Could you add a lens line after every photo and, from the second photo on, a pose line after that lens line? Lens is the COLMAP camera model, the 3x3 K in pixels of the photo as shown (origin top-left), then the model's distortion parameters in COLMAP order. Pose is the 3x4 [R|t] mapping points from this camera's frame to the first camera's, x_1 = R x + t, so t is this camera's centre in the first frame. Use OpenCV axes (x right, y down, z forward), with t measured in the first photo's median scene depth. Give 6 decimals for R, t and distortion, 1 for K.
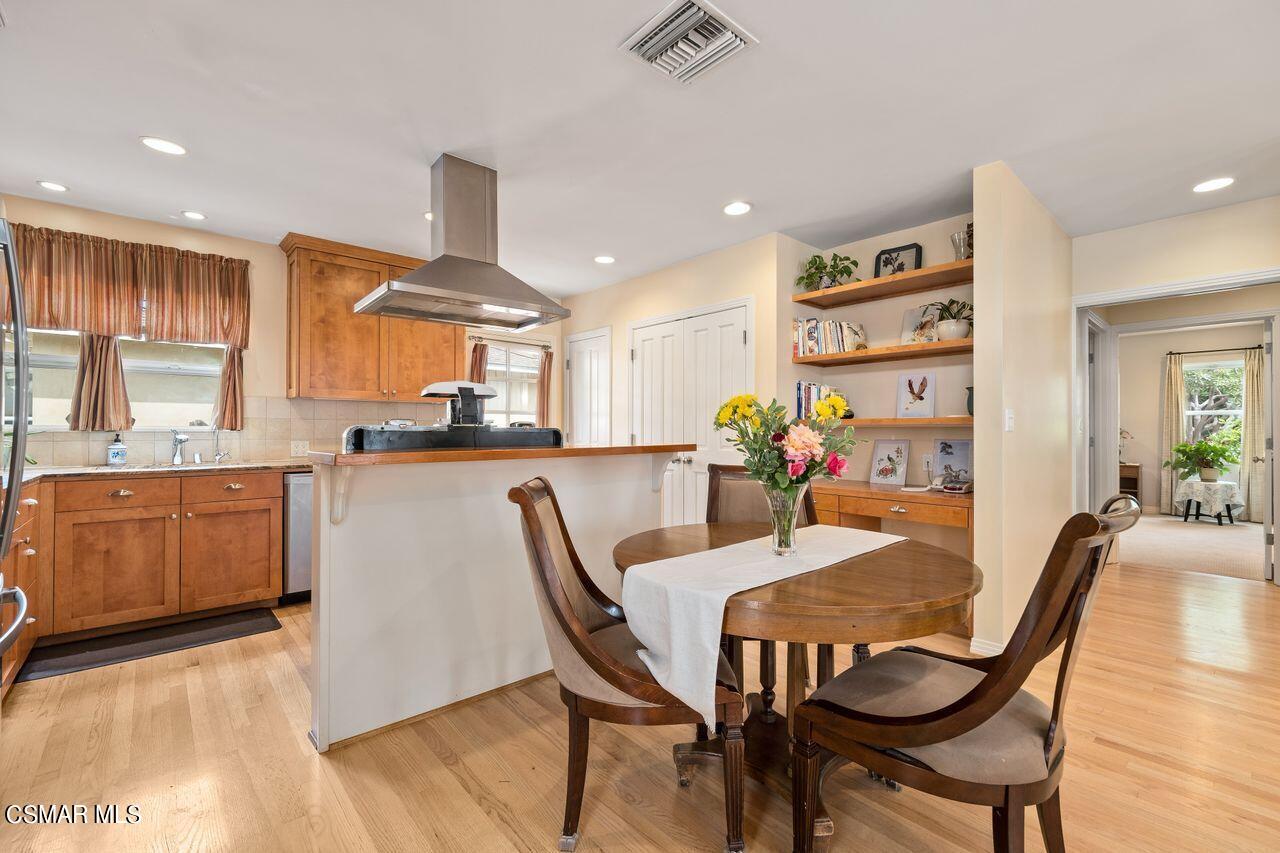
lens RADIAL K [[558.9, 0, 650.6], [0, 558.9, 432.7], [0, 0, 1]] dist [0.008016, -0.002099]
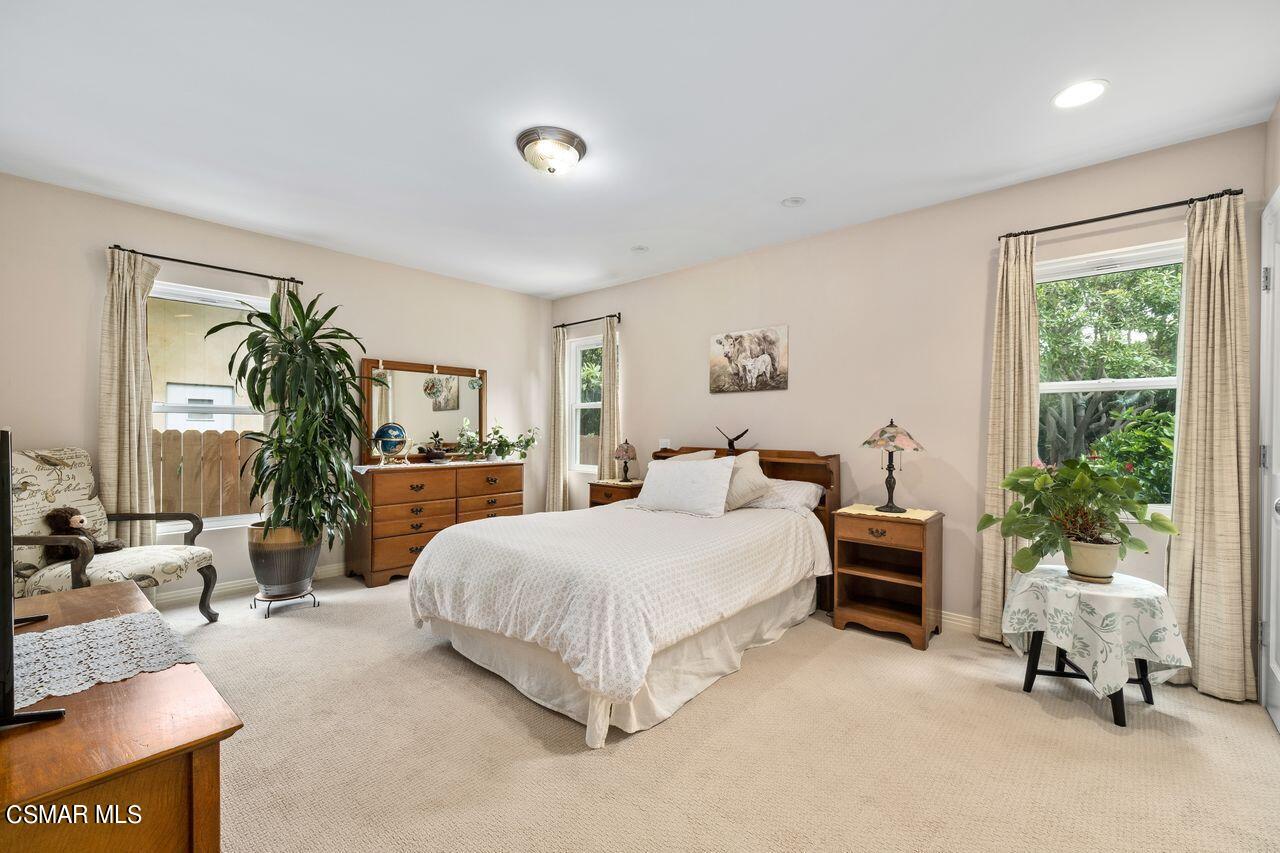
lens RADIAL K [[558.9, 0, 643.4], [0, 558.9, 439.2], [0, 0, 1]] dist [0.008016, -0.002099]
pose [[0.994605, 0.004552, 0.103635, 0.680004], [-0.005958, 0.999894, 0.013266, -0.002106], [-0.103564, -0.013812, 0.994527, 0.682267]]
